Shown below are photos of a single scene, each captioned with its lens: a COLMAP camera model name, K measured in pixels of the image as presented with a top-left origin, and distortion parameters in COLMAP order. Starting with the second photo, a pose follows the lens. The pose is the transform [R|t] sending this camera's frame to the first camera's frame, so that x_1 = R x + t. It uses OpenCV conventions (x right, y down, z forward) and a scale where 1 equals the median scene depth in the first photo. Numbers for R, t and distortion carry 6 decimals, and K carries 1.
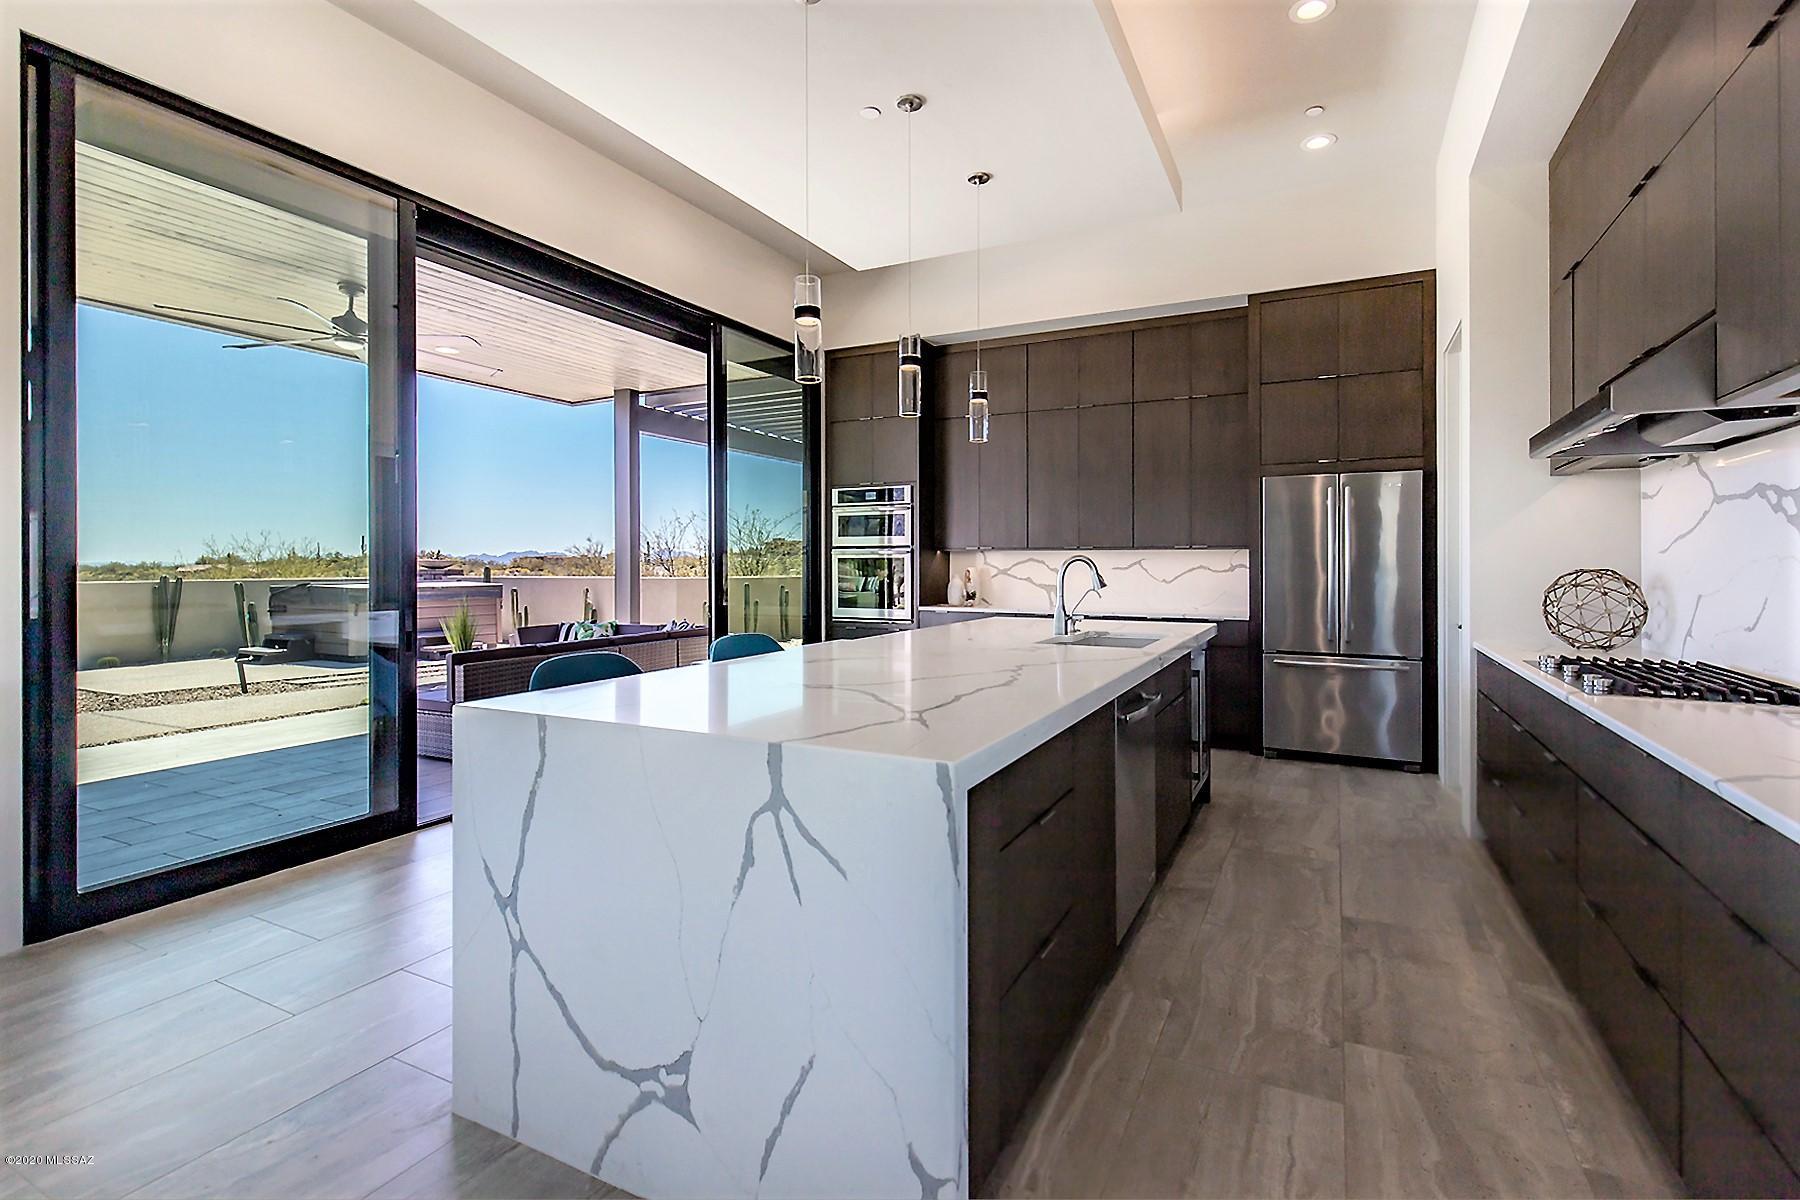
lens RADIAL K [[879.3, 0, 951.9], [0, 879.3, 565.4], [0, 0, 1]] dist [0.006726, -0.003091]
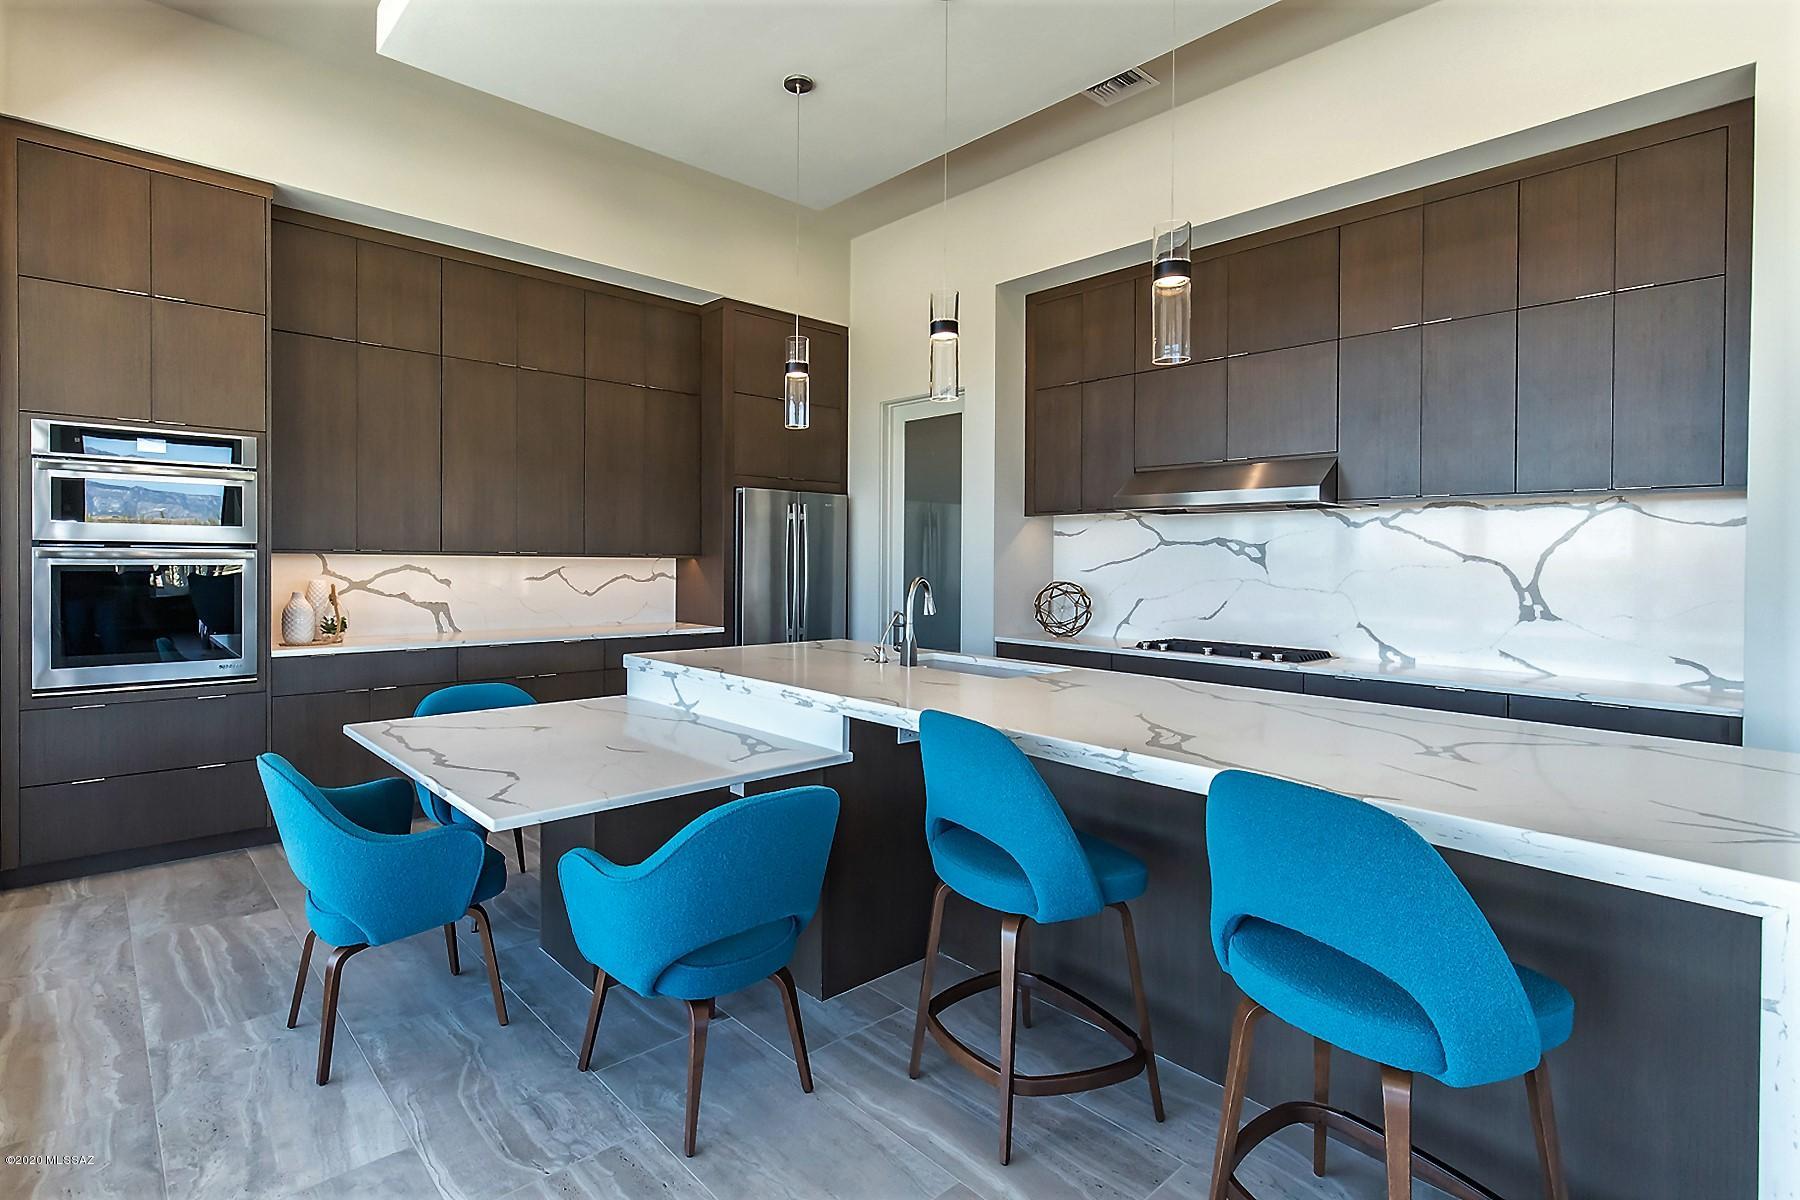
lens RADIAL K [[879.3, 0, 844.7], [0, 879.3, 559.0], [0, 0, 1]] dist [0.006726, -0.003091]
pose [[0.415937, 0.000117, 0.909394, -1.479940], [-0.008864, 0.999953, 0.003925, -0.070124], [-0.909350, -0.009693, 0.415918, 1.337474]]
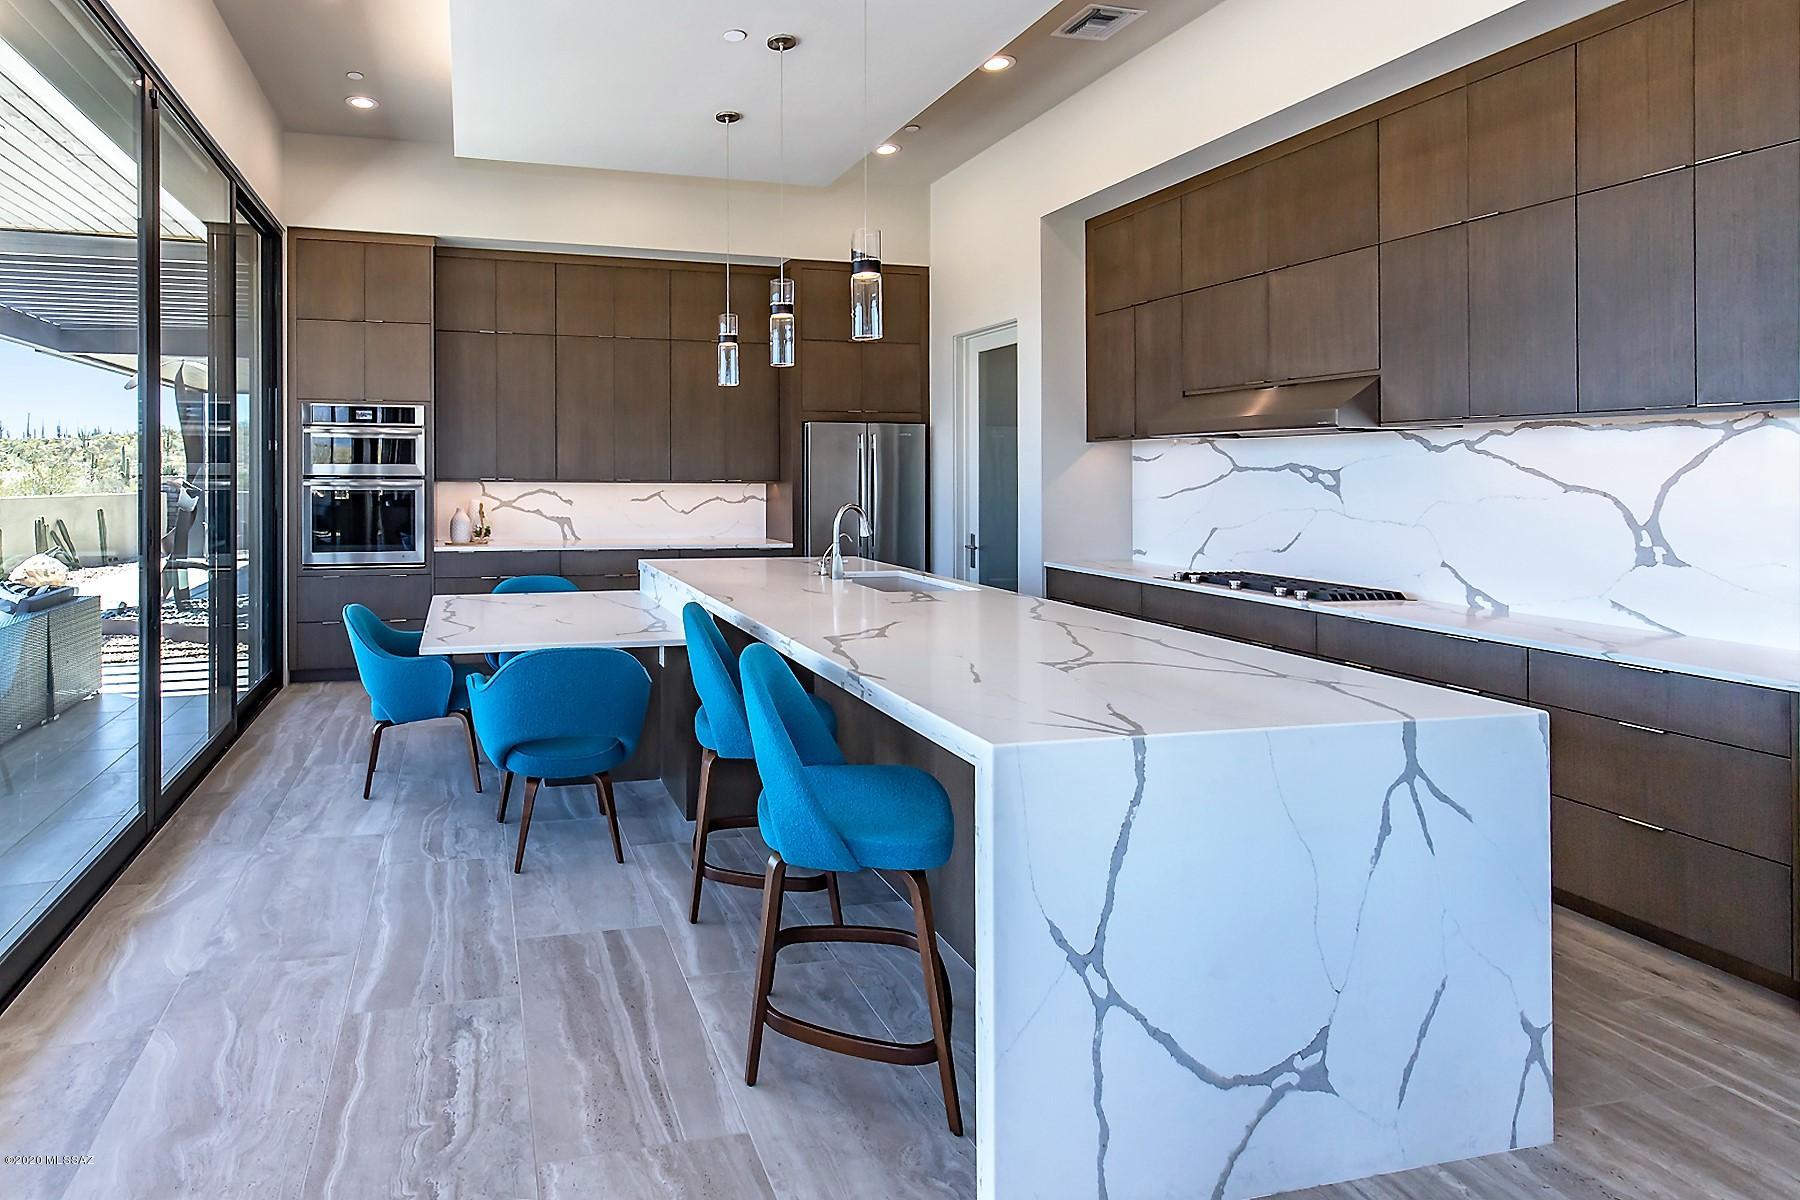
lens RADIAL K [[879.3, 0, 704.2], [0, 879.3, 469.4], [0, 0, 1]] dist [0.006726, -0.003091]
pose [[0.775938, 0.006012, 0.630781, -1.391101], [-0.005926, 0.999980, -0.002240, -0.100403], [-0.630782, -0.002000, 0.775958, 0.581534]]
